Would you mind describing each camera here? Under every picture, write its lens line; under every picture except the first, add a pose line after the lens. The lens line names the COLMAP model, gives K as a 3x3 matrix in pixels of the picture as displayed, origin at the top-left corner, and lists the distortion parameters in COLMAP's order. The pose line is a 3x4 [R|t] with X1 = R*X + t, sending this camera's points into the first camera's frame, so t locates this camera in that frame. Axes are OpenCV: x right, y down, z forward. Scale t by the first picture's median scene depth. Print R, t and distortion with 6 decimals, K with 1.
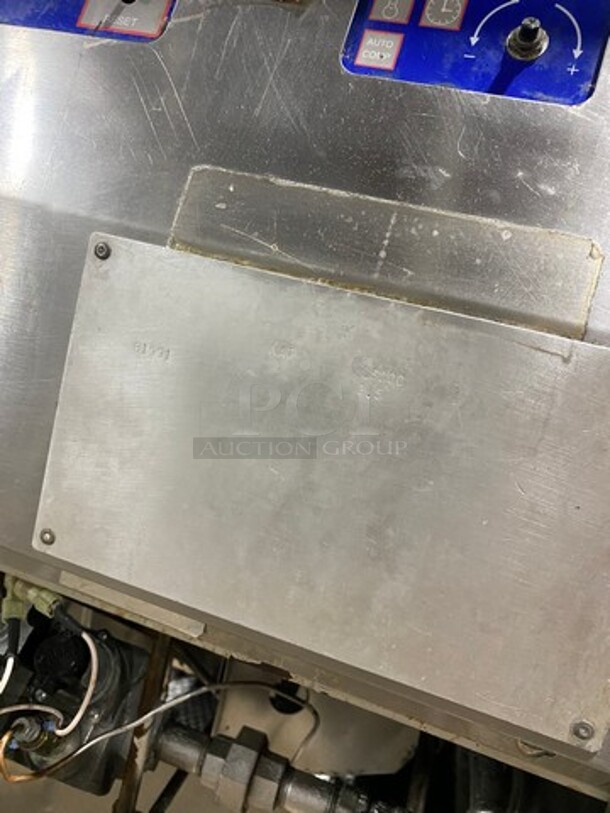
lens RADIAL K [[624.9, 0, 320.7], [0, 624.9, 395.4], [0, 0, 1]] dist [0.021045, -0.020667]
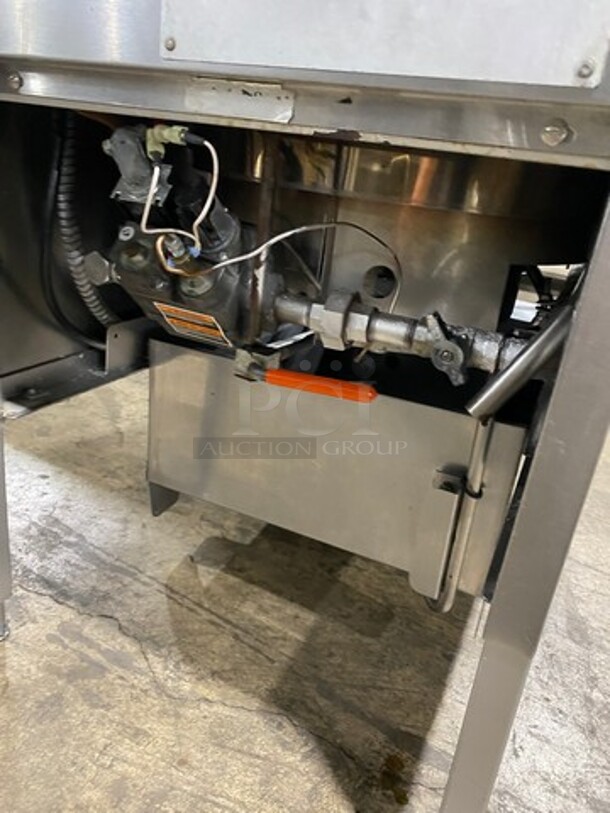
lens RADIAL K [[624.9, 0, 301.5], [0, 624.9, 398.9], [0, 0, 1]] dist [0.021045, -0.020667]
pose [[0.973659, -0.032563, -0.225672, 0.107459], [0.078544, 0.977072, 0.197893, 0.717752], [0.214053, -0.210405, 0.953892, -0.355034]]
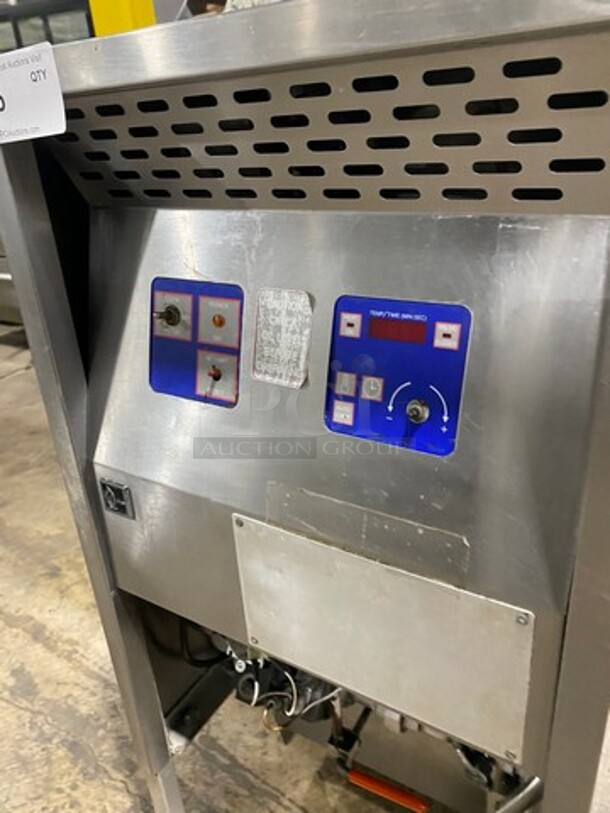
lens RADIAL K [[624.9, 0, 306.9], [0, 624.9, 392.9], [0, 0, 1]] dist [0.021045, -0.020667]
pose [[0.908949, -0.157281, -0.386102, 0.641016], [0.248542, 0.947970, 0.198949, -0.910398], [0.334722, -0.276797, 0.900747, -0.566381]]
